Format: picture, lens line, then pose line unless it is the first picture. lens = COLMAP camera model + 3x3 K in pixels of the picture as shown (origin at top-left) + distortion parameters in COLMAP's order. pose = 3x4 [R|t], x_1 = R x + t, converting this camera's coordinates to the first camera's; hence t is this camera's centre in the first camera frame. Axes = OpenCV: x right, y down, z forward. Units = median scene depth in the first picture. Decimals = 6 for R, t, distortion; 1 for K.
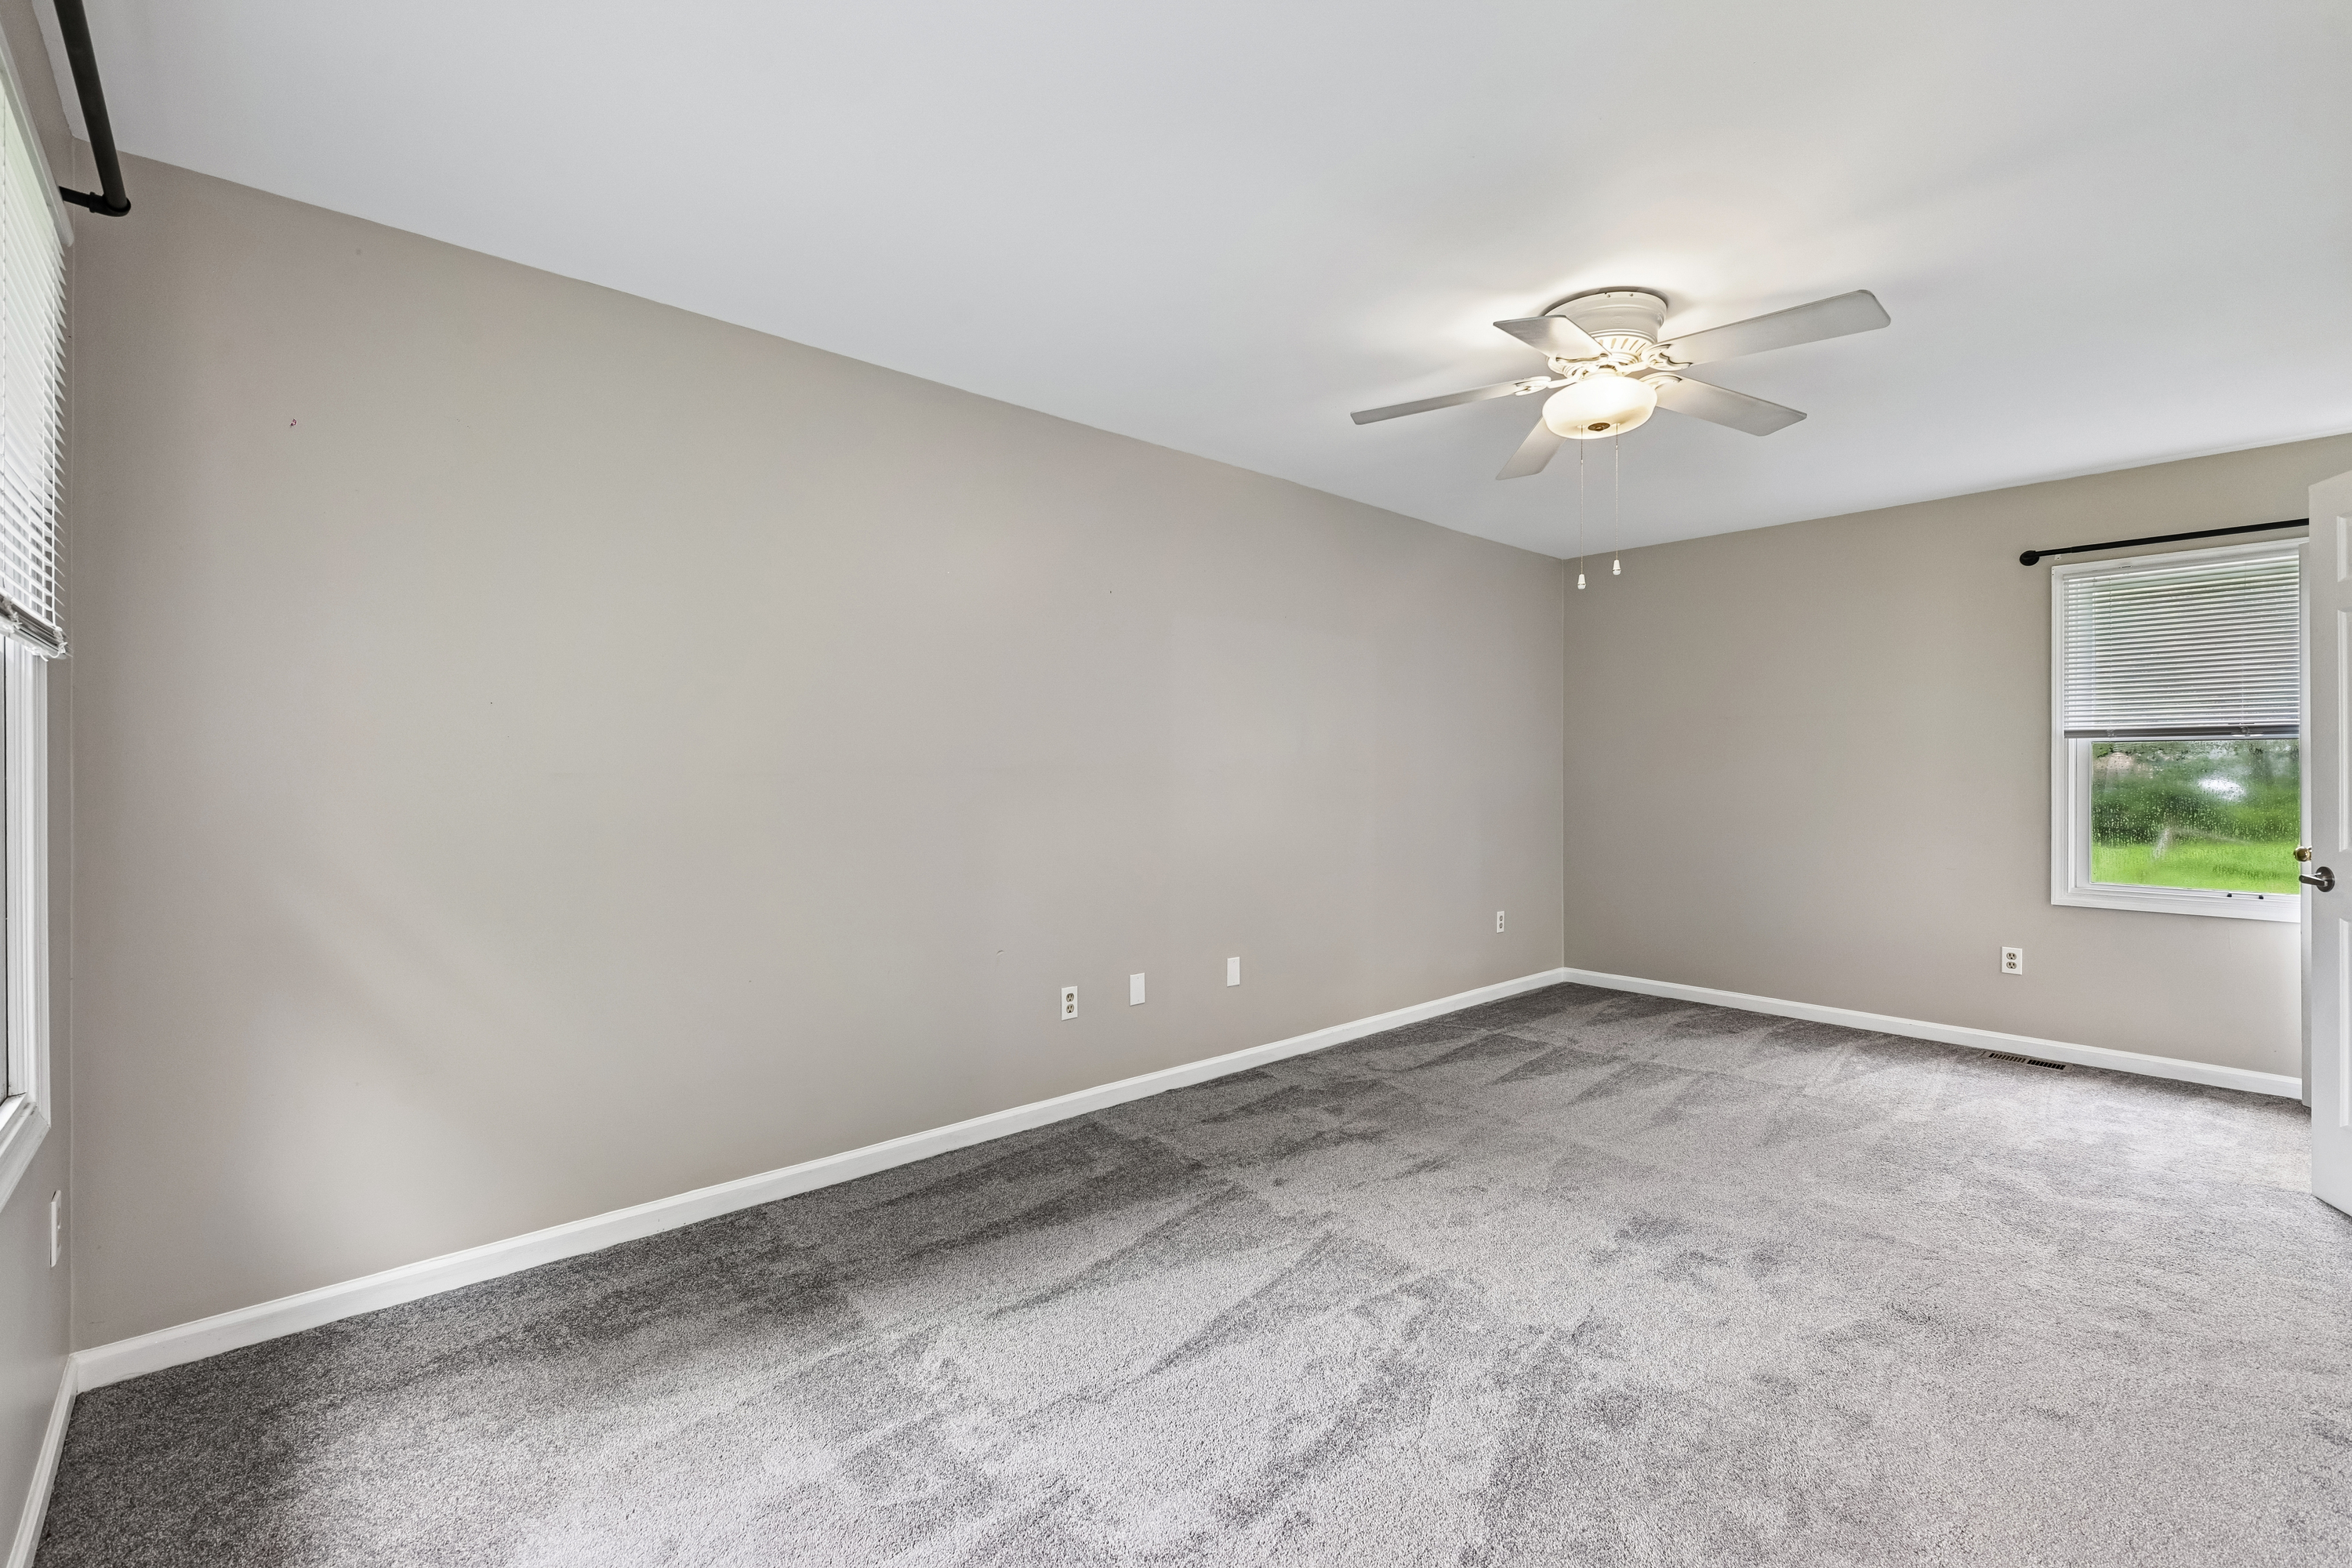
lens RADIAL K [[1016.2, 0, 1171.1], [0, 1016.2, 774.2], [0, 0, 1]] dist [0.001317, 0.000852]
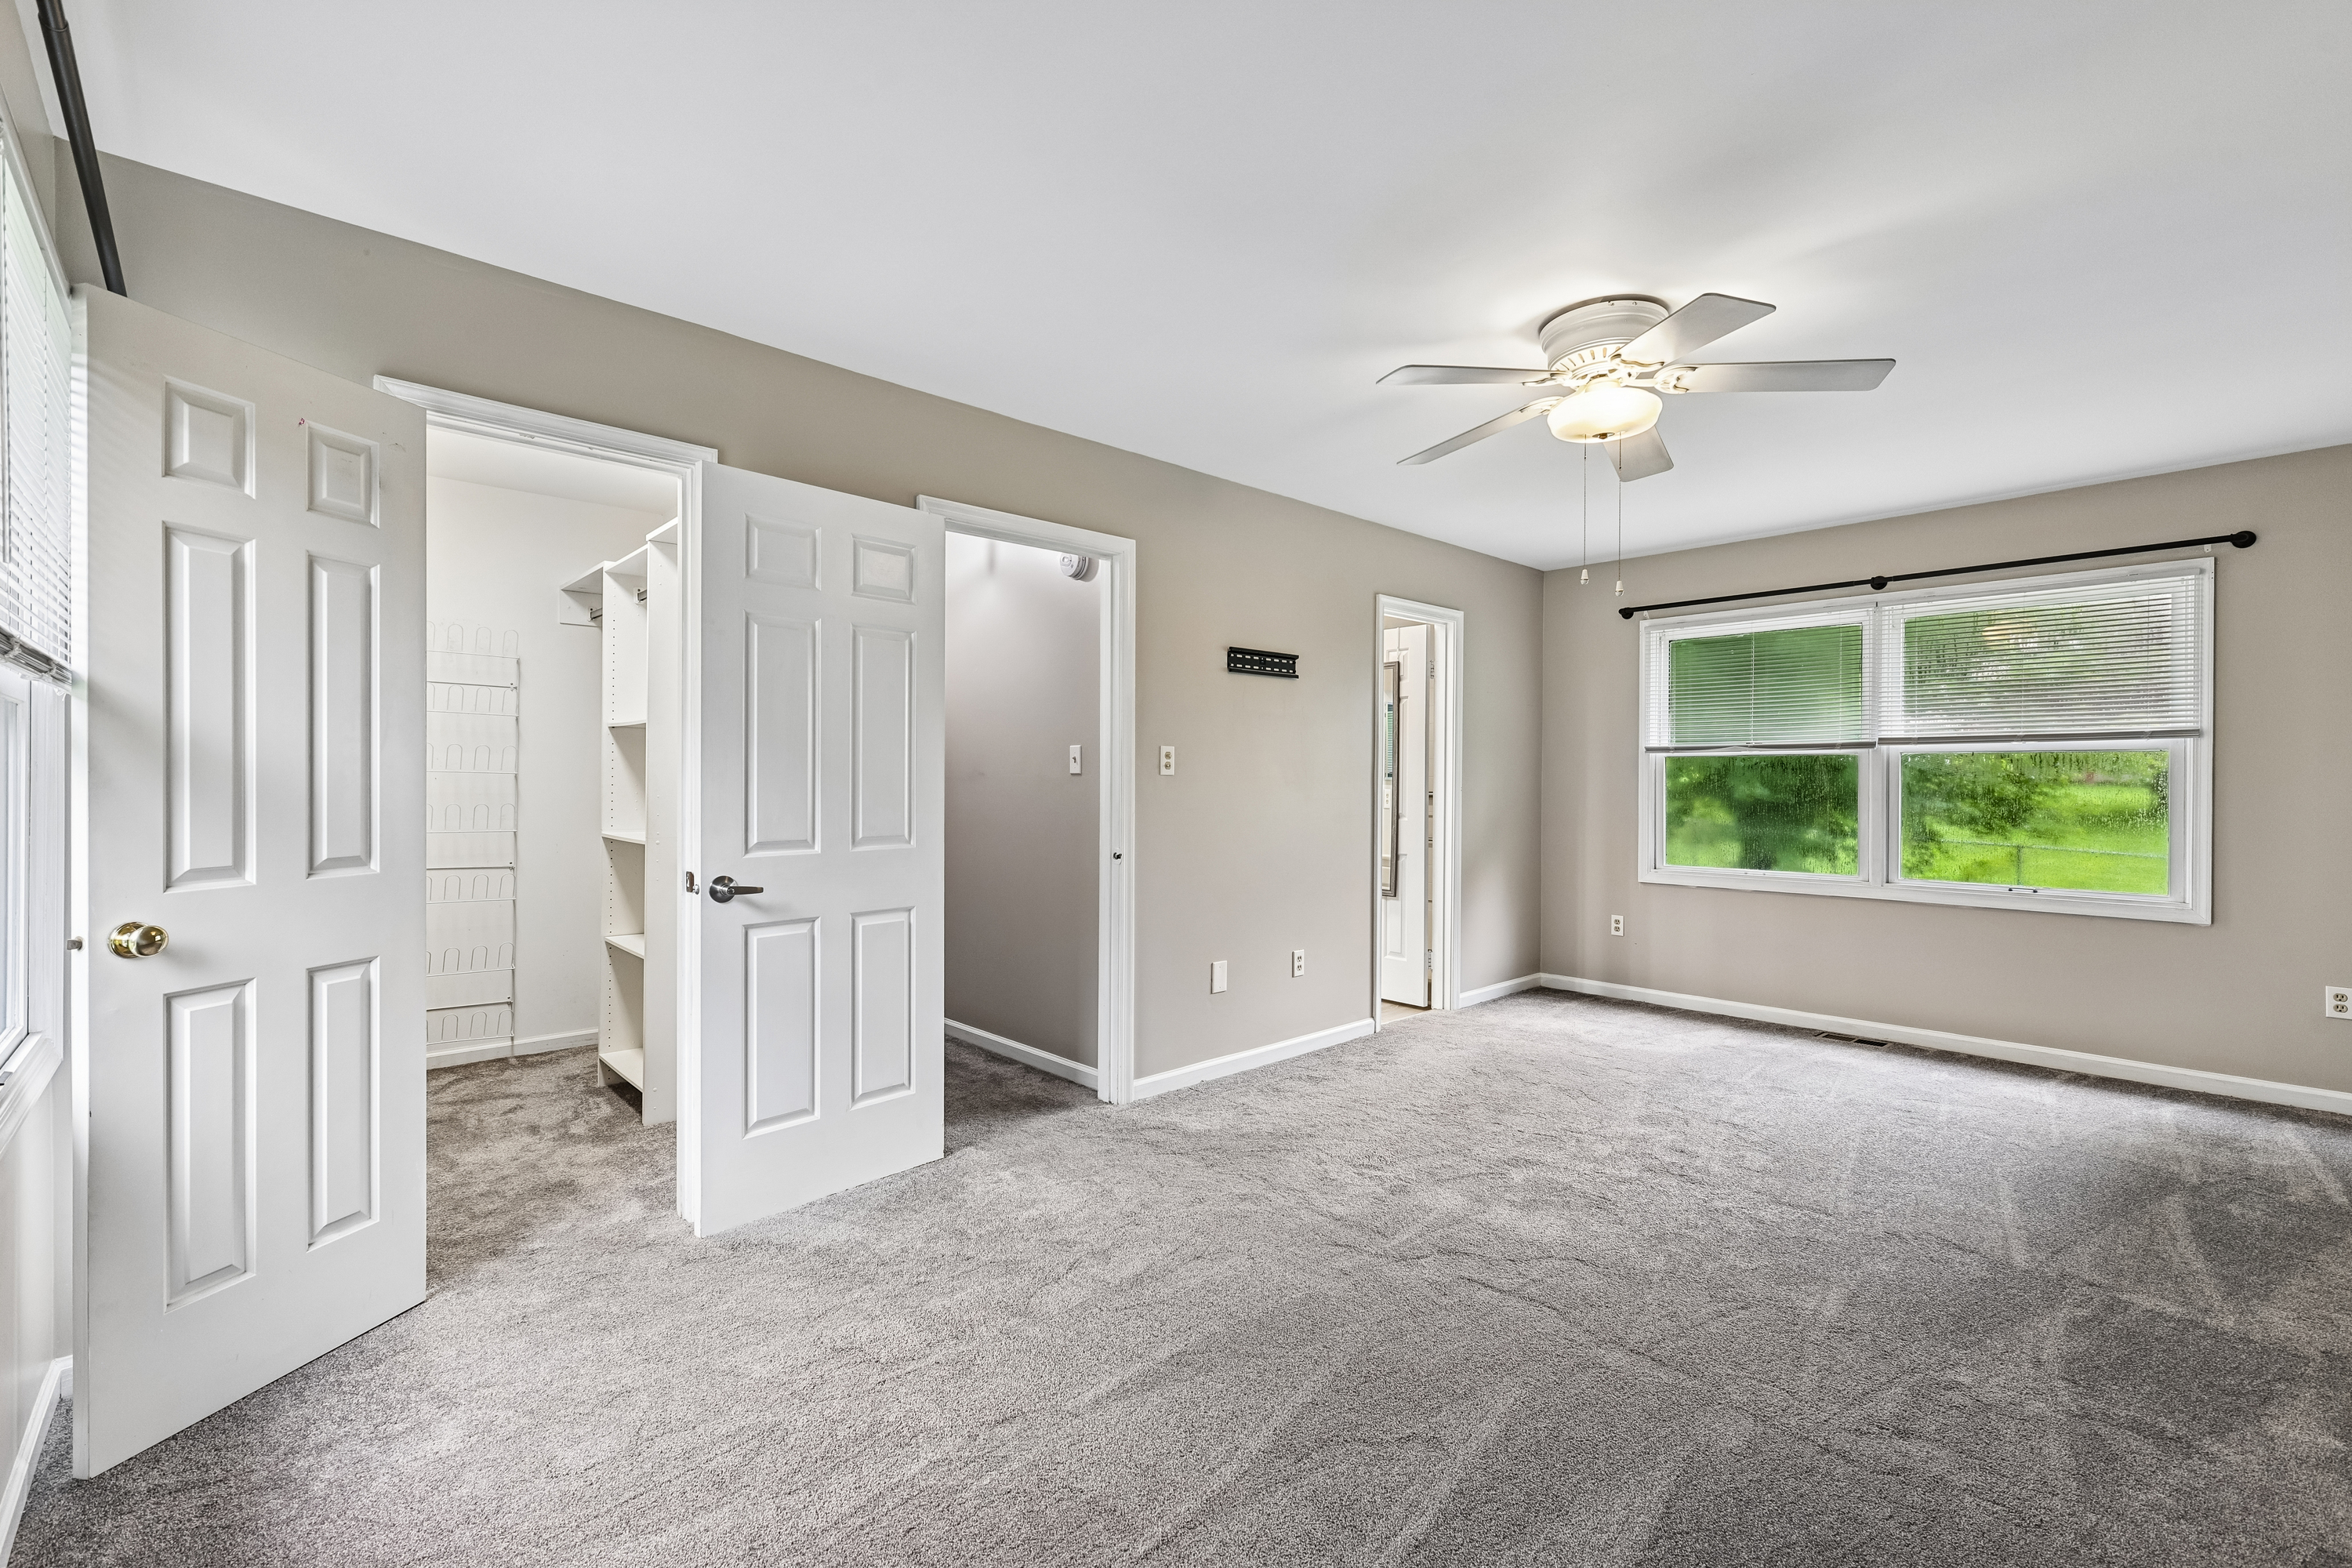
lens RADIAL K [[1016.2, 0, 1179.0], [0, 1016.2, 781.0], [0, 0, 1]] dist [0.001317, 0.000852]
pose [[0.999881, 0.004968, 0.014633, 0.225814], [-0.005025, 0.999980, 0.003853, -0.001140], [-0.014614, -0.003926, 0.999886, -0.249212]]
